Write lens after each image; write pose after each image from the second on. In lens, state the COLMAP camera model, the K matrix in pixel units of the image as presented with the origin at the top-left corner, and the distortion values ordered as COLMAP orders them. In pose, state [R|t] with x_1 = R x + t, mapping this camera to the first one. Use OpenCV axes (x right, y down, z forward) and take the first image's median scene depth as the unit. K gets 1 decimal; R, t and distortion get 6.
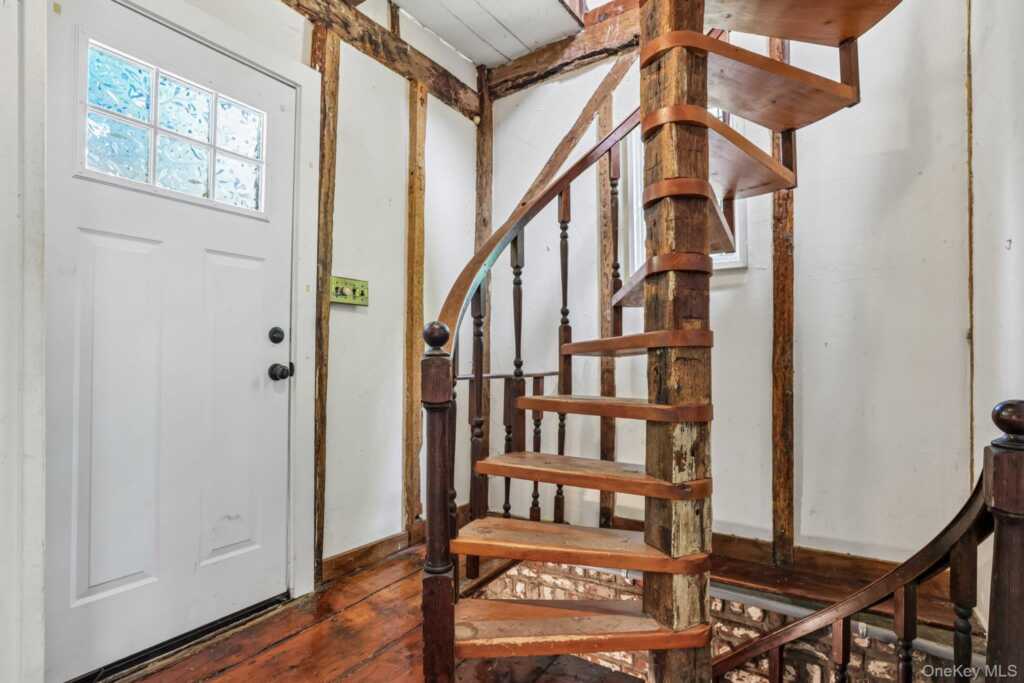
lens RADIAL K [[502.7, 0, 494.4], [0, 502.7, 354.0], [0, 0, 1]] dist [-0.063334, 0.000201]
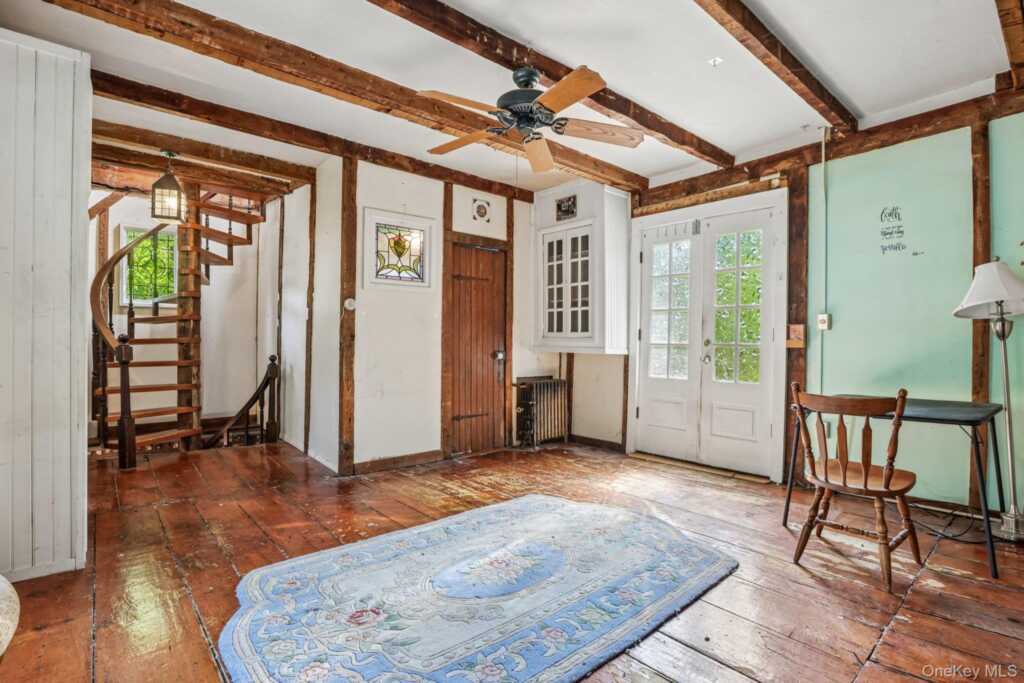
lens RADIAL K [[501.1, 0, 512.0], [0, 501.1, 341.5], [0, 0, 1]] dist [-0.020300, 0.000213]
pose [[0.232691, 0.004222, 0.972542, -1.595523], [-0.010471, 0.999943, -0.001836, -0.026511], [-0.972494, -0.009757, 0.232722, -1.252825]]
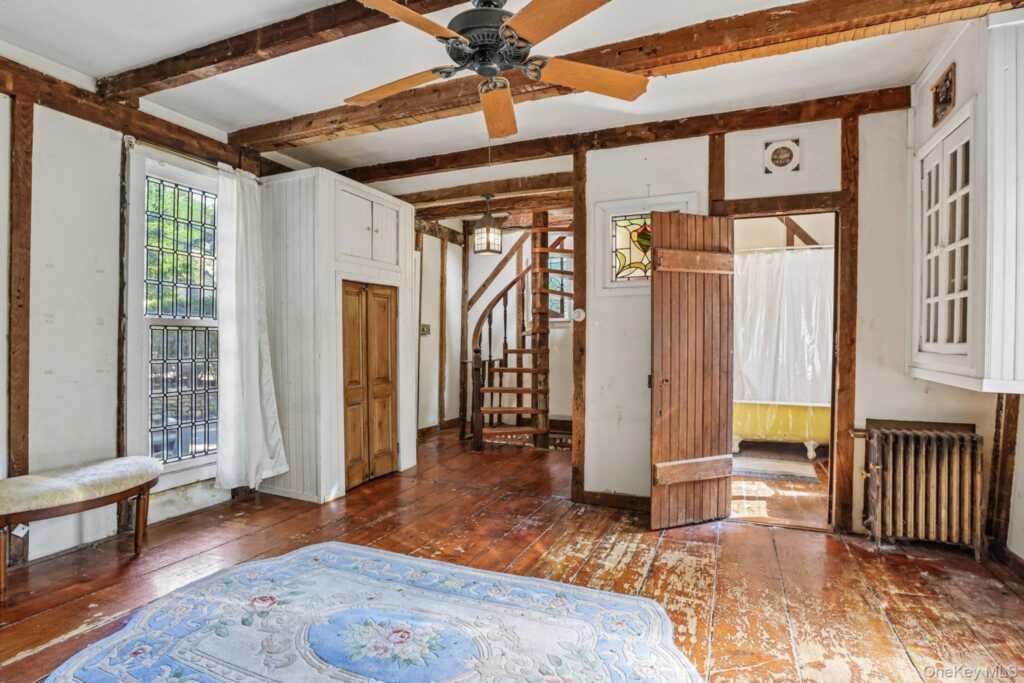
lens RADIAL K [[530.1, 0, 512.1], [0, 530.1, 357.9], [0, 0, 1]] dist [-0.022501, 0.000246]
pose [[0.974606, -0.002446, 0.223915, -0.500986], [-0.006060, 0.999286, 0.037290, -0.084948], [-0.223846, -0.037700, 0.973895, -1.962147]]
